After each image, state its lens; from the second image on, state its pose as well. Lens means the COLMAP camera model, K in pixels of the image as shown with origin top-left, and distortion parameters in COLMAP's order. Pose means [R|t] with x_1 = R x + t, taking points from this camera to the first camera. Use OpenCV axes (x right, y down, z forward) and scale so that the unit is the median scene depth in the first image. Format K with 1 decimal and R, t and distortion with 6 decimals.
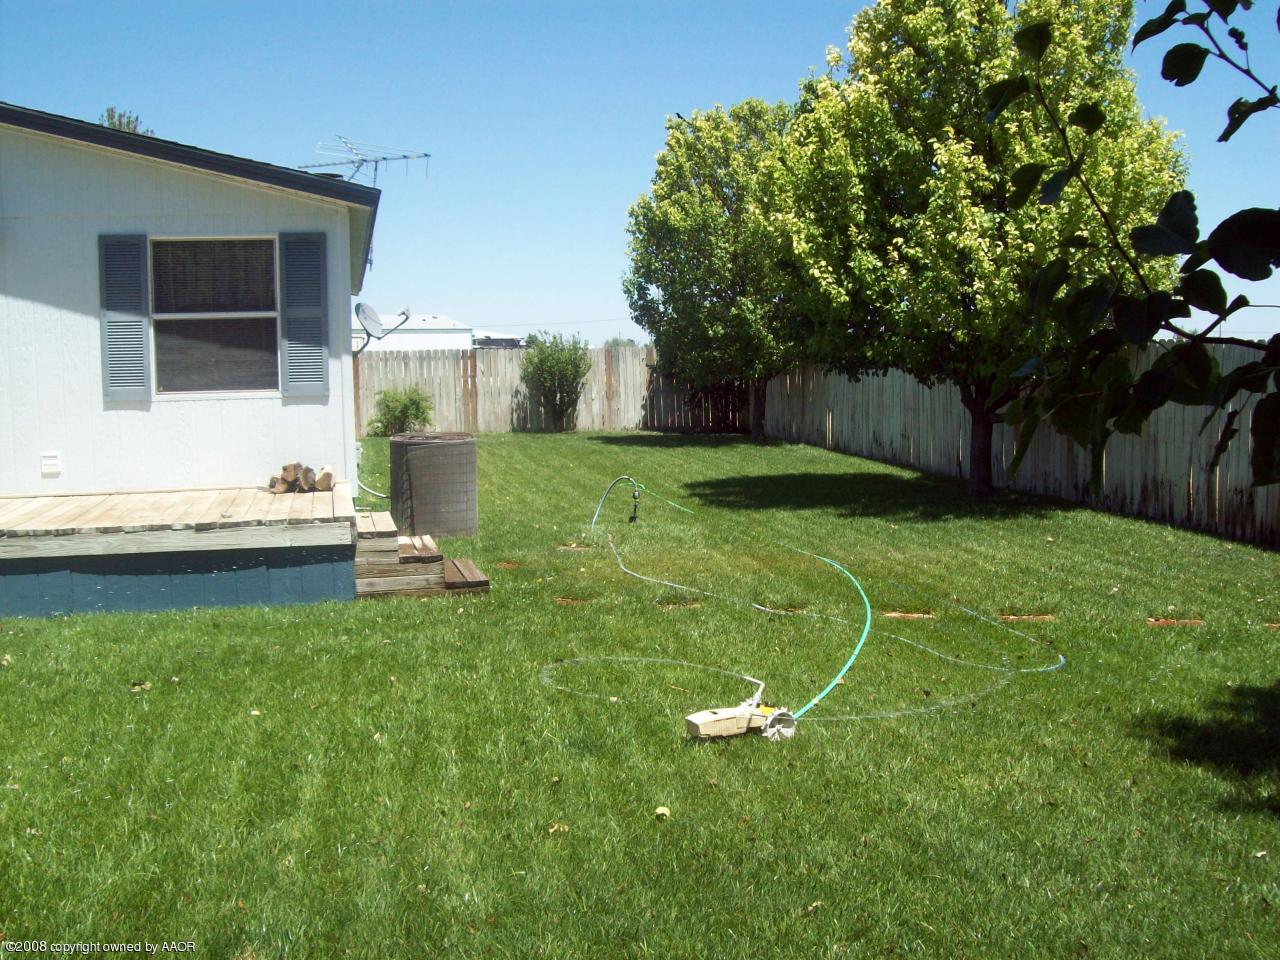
lens RADIAL K [[1385.7, 0, 646.8], [0, 1385.7, 486.4], [0, 0, 1]] dist [-0.176285, 0.154348]
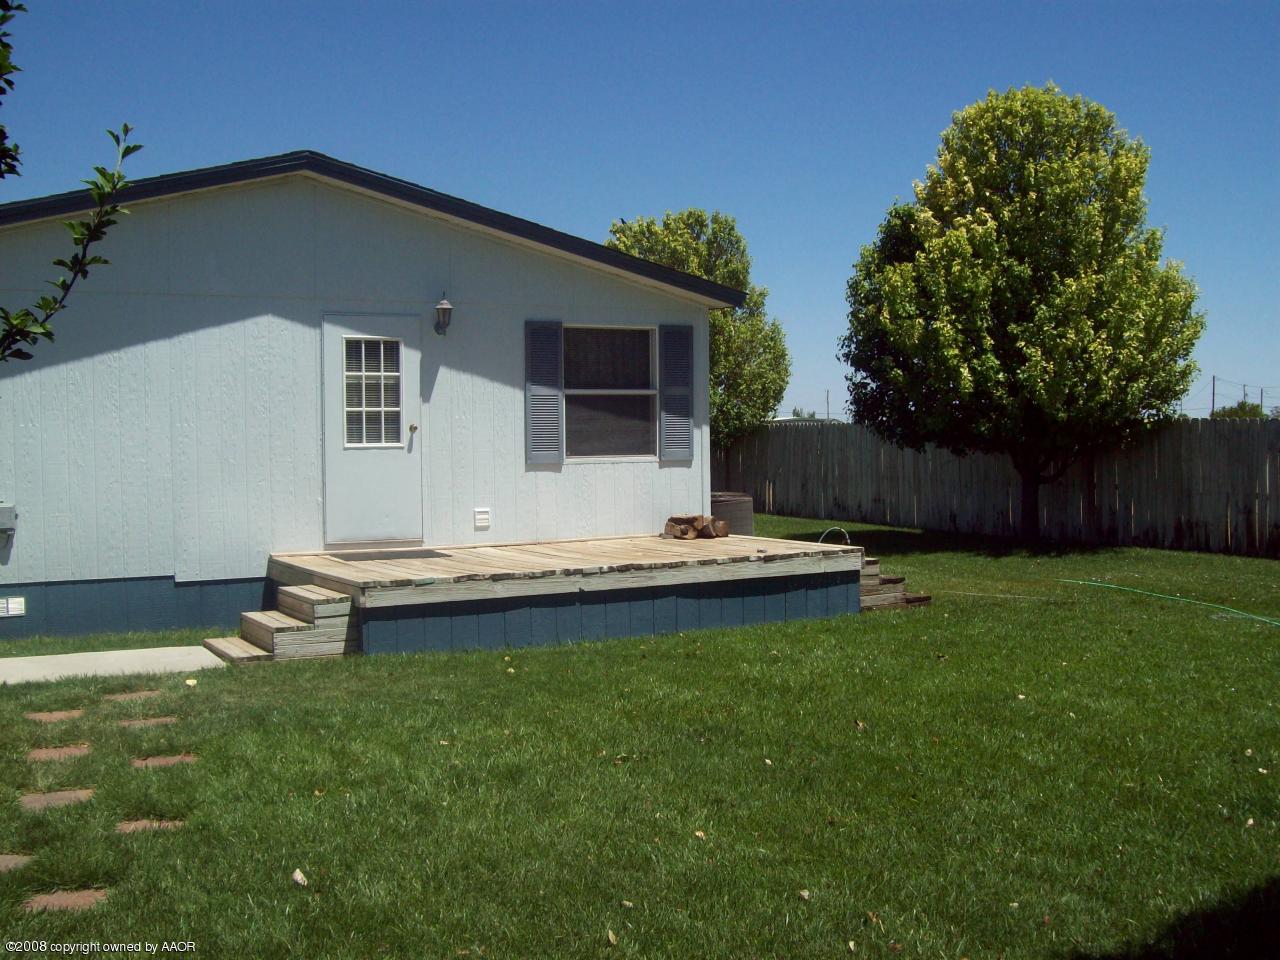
lens RADIAL K [[1385.7, 0, 646.8], [0, 1385.7, 486.4], [0, 0, 1]] dist [-0.176285, 0.154348]
pose [[0.954920, -0.008784, 0.296734, -0.650809], [0.026990, 0.997991, -0.057313, 0.026830], [-0.295634, 0.062738, 0.953239, -0.157072]]
